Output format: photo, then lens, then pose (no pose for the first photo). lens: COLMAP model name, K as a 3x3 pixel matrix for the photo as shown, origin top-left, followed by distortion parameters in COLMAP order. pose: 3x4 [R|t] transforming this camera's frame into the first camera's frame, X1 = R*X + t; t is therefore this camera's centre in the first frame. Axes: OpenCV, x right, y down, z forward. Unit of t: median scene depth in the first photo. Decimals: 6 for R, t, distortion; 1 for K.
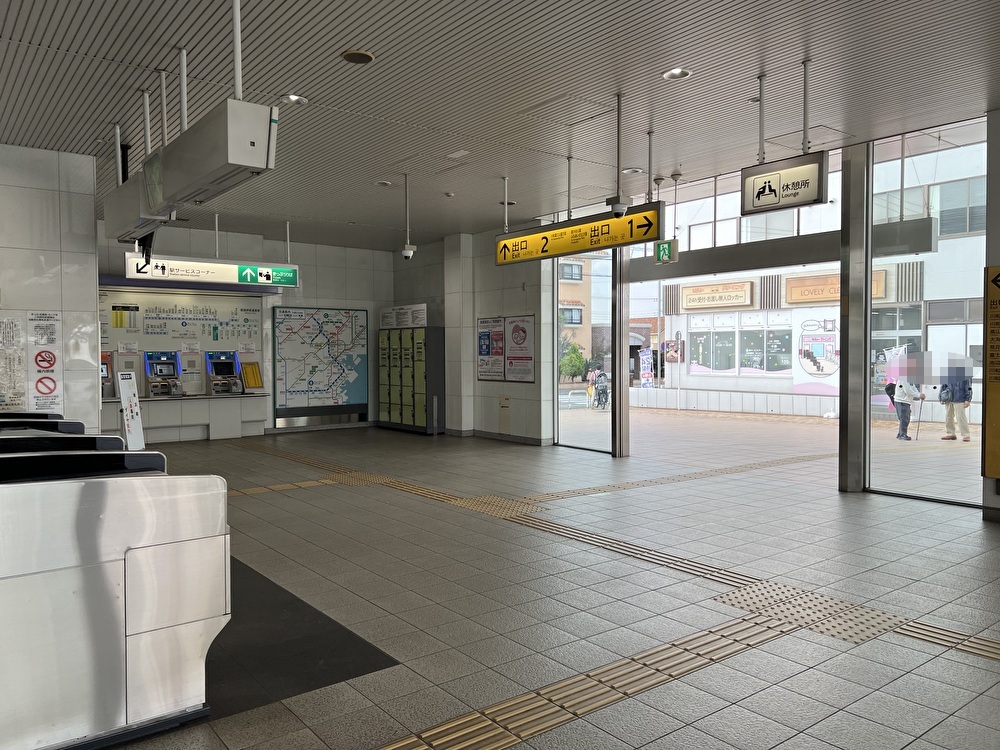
lens RADIAL K [[755.6, 0, 501.4], [0, 755.6, 378.0], [0, 0, 1]] dist [0.065754, -0.064604]
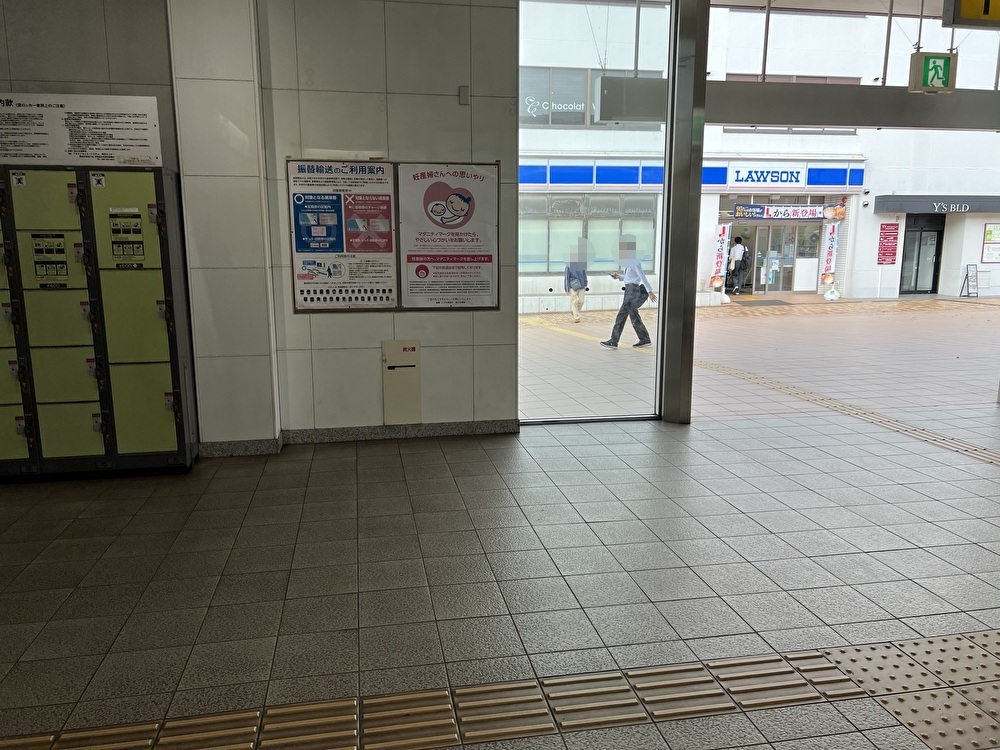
lens RADIAL K [[755.6, 0, 501.4], [0, 755.6, 378.0], [0, 0, 1]] dist [0.065754, -0.064604]
pose [[0.457063, -0.155796, 0.875683, -0.360260], [0.029428, 0.986649, 0.160179, -0.025672], [-0.888947, -0.047442, 0.455545, 0.723236]]
